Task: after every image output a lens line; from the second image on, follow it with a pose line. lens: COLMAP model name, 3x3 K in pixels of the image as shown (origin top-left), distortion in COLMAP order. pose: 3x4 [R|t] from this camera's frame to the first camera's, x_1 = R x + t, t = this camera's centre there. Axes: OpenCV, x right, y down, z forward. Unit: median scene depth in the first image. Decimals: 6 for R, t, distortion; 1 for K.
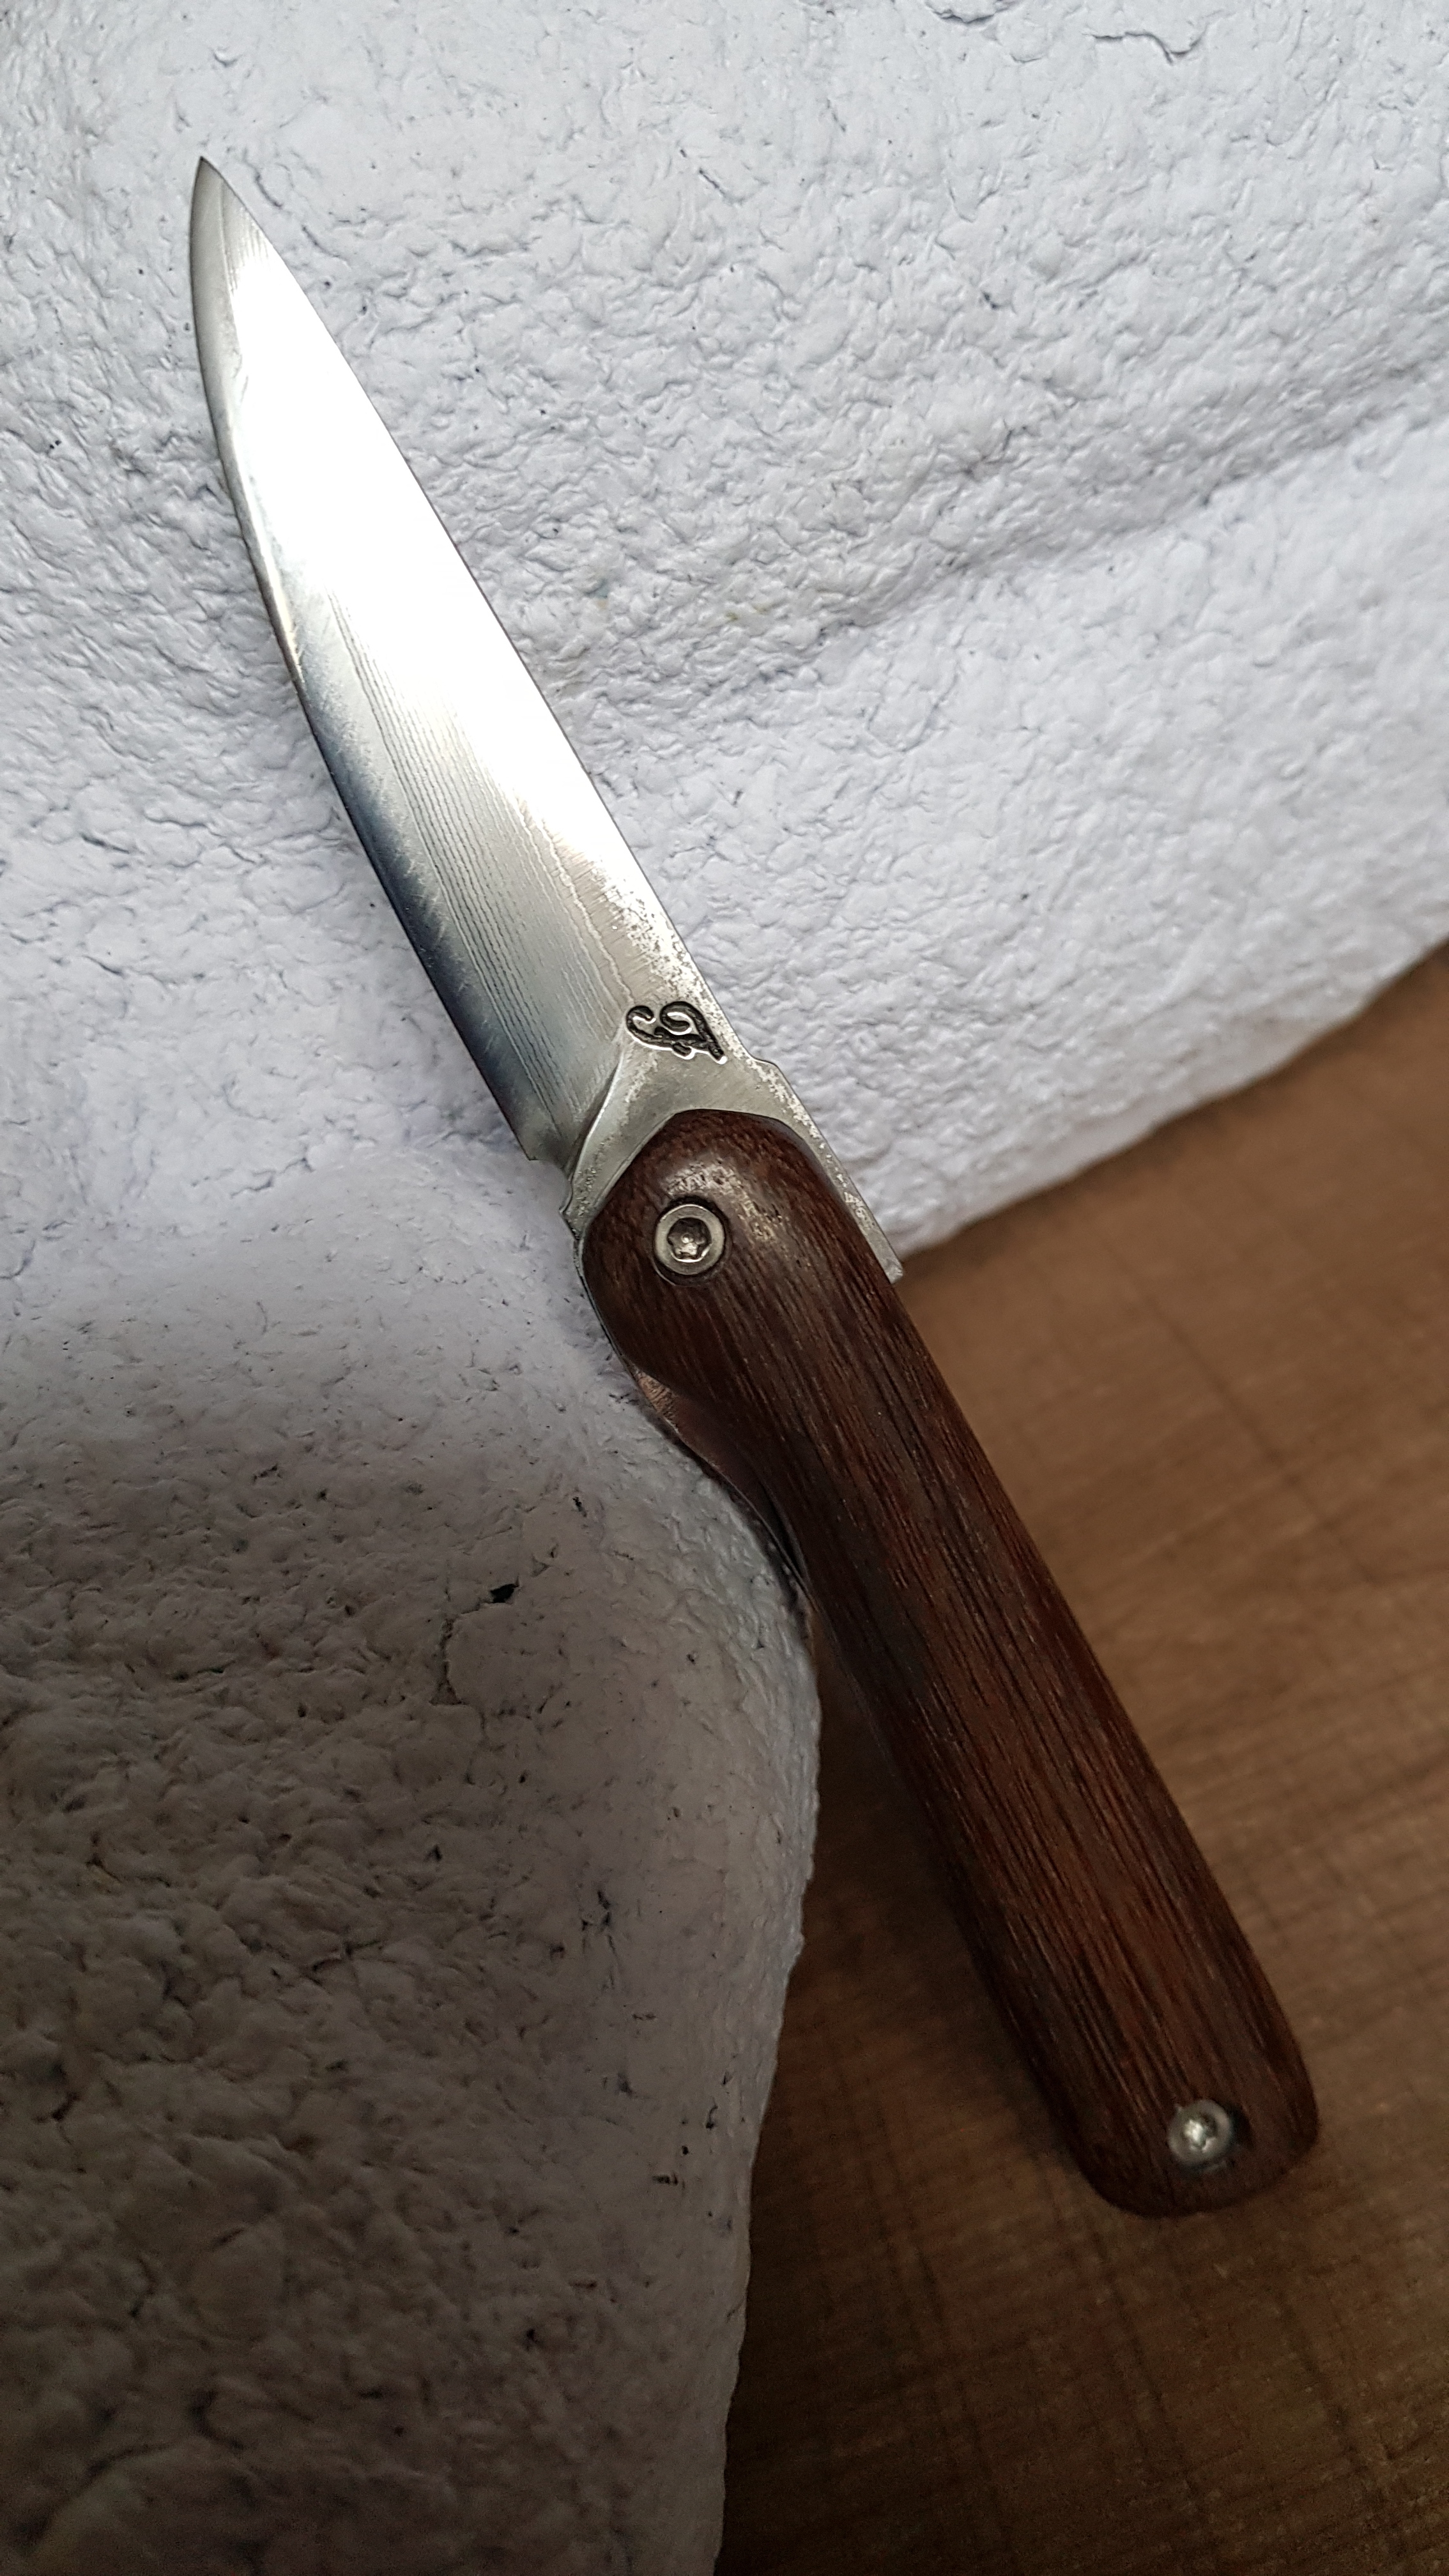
lens RADIAL K [[2337.1, 0, 719.8], [0, 2337.1, 1301.6], [0, 0, 1]] dist [0.085631, -0.282148]
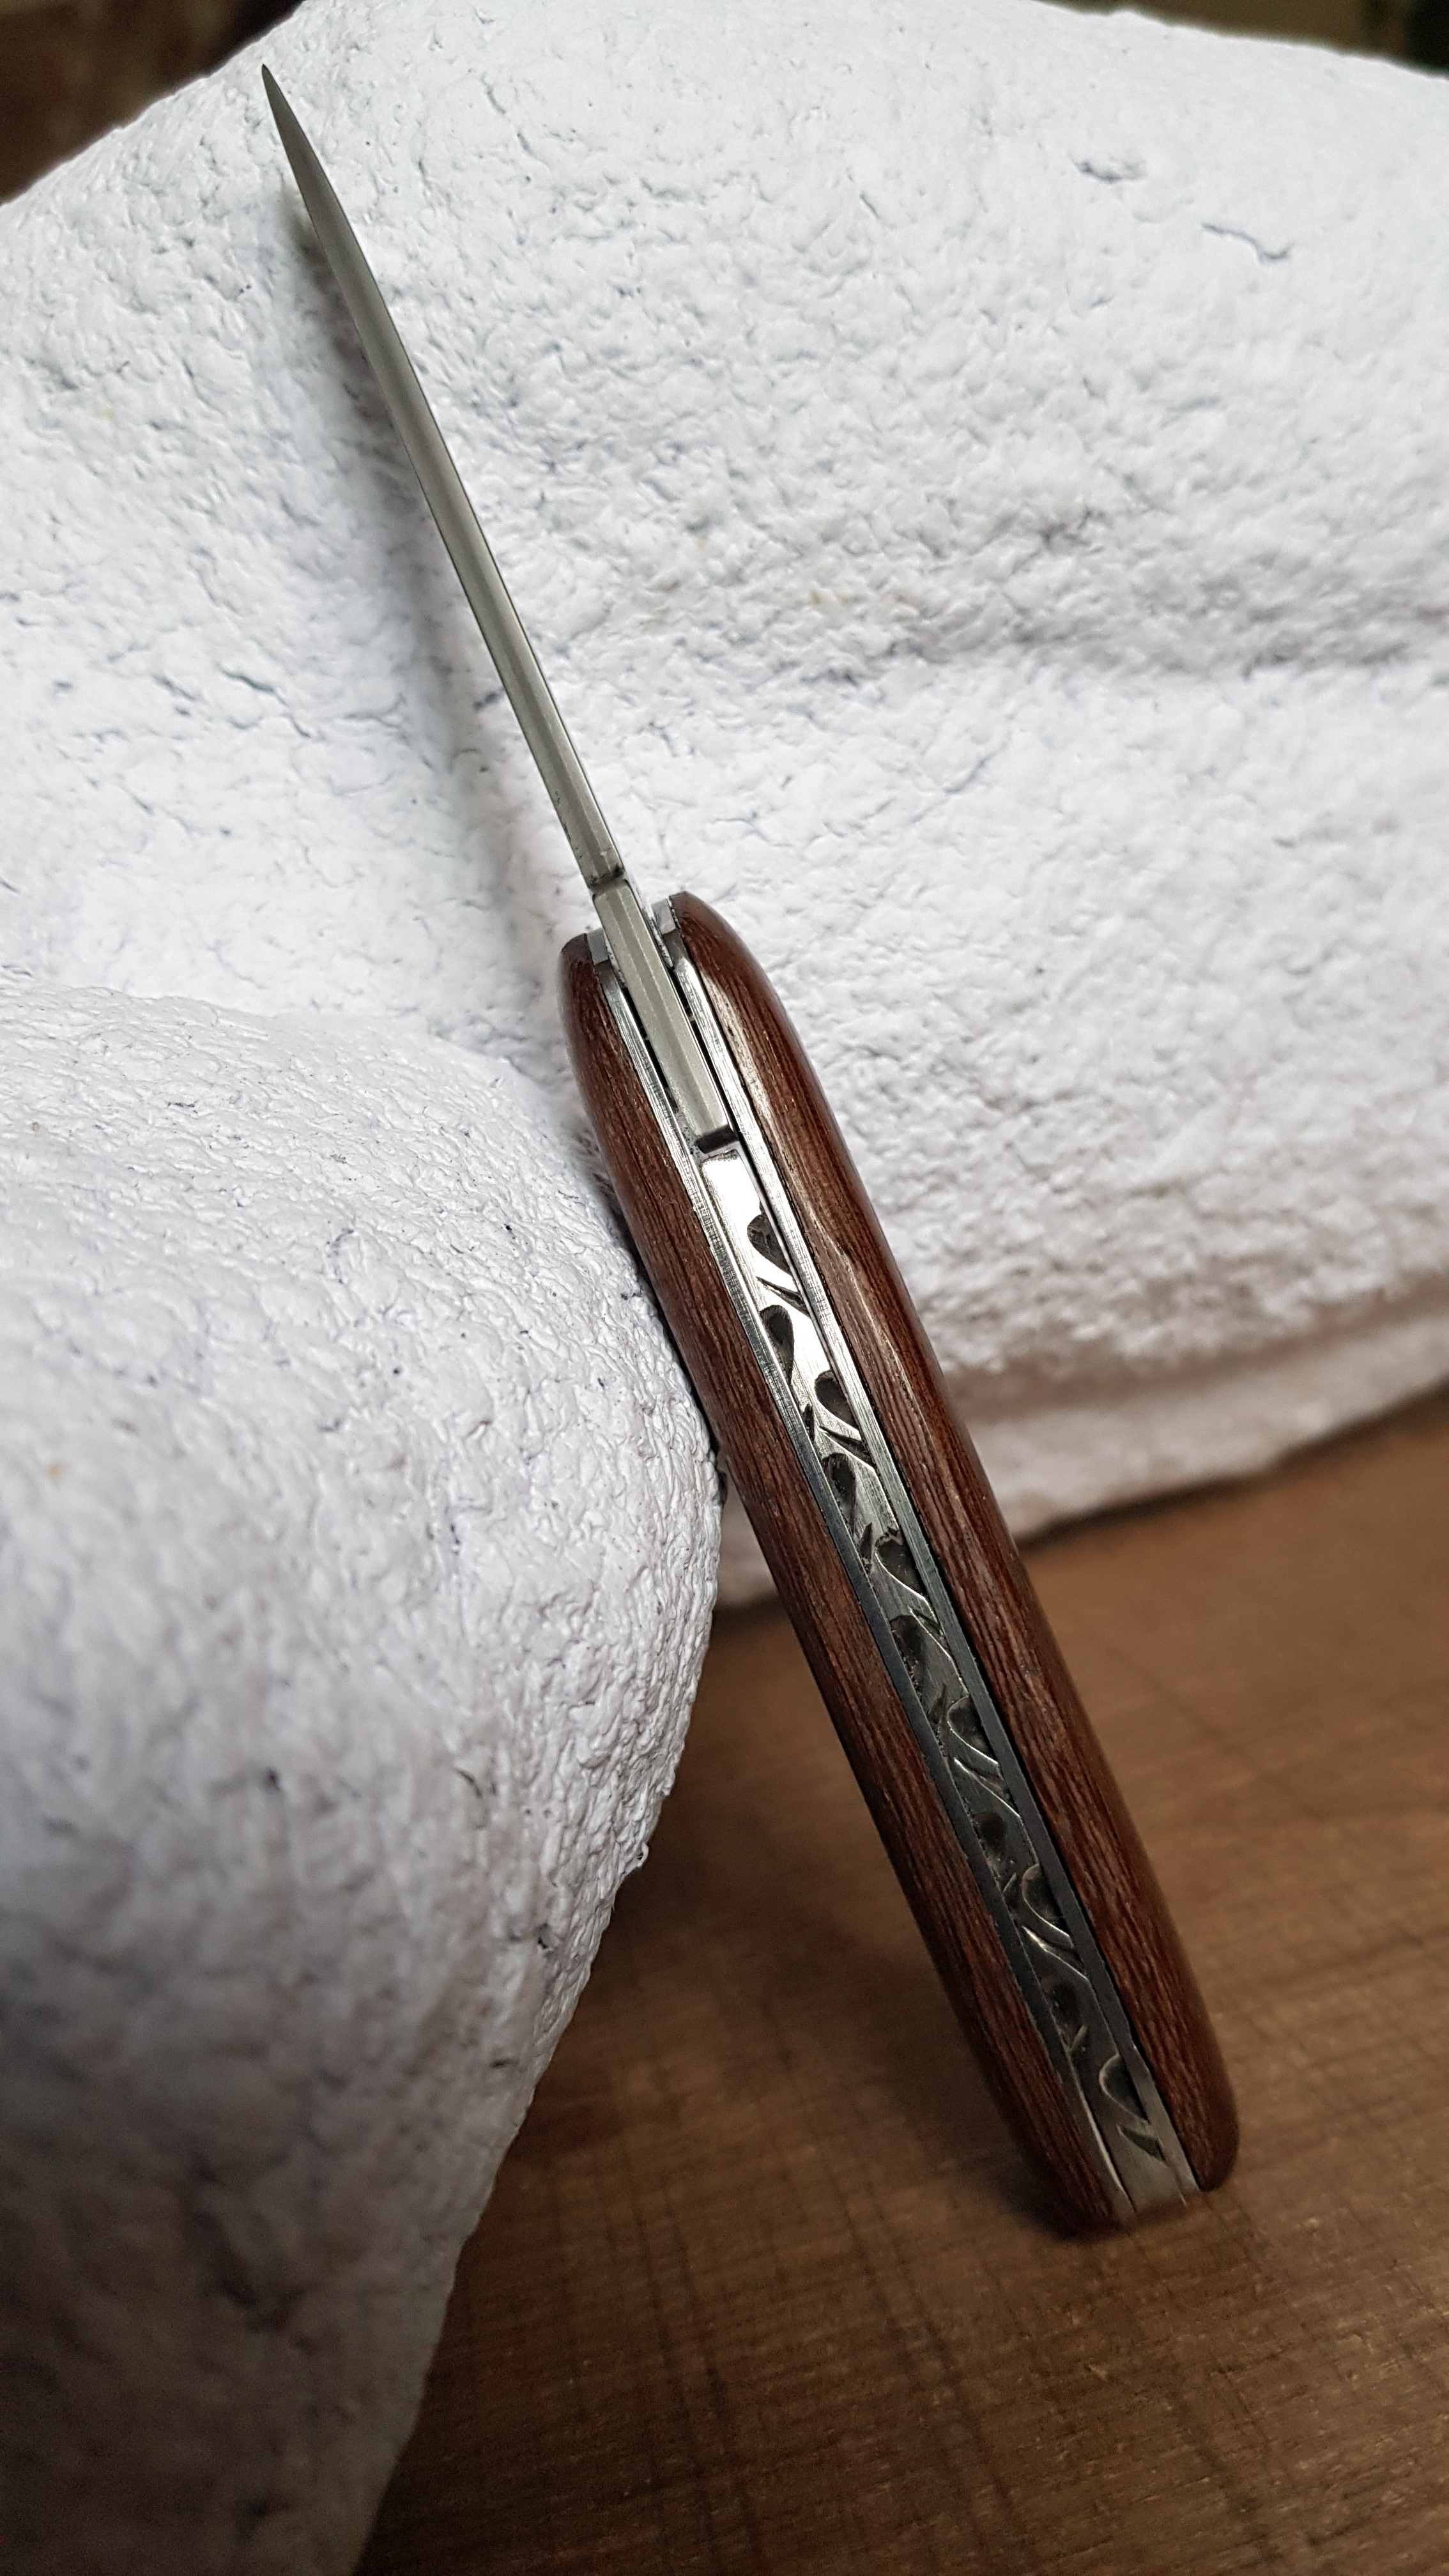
lens RADIAL K [[2337.1, 0, 767.7], [0, 2337.1, 1320.9], [0, 0, 1]] dist [0.085631, -0.282148]
pose [[0.981719, 0.189471, 0.018136, 0.026300], [-0.164160, 0.891071, -0.423135, 0.446003], [-0.096332, 0.412423, 0.905885, 0.163838]]
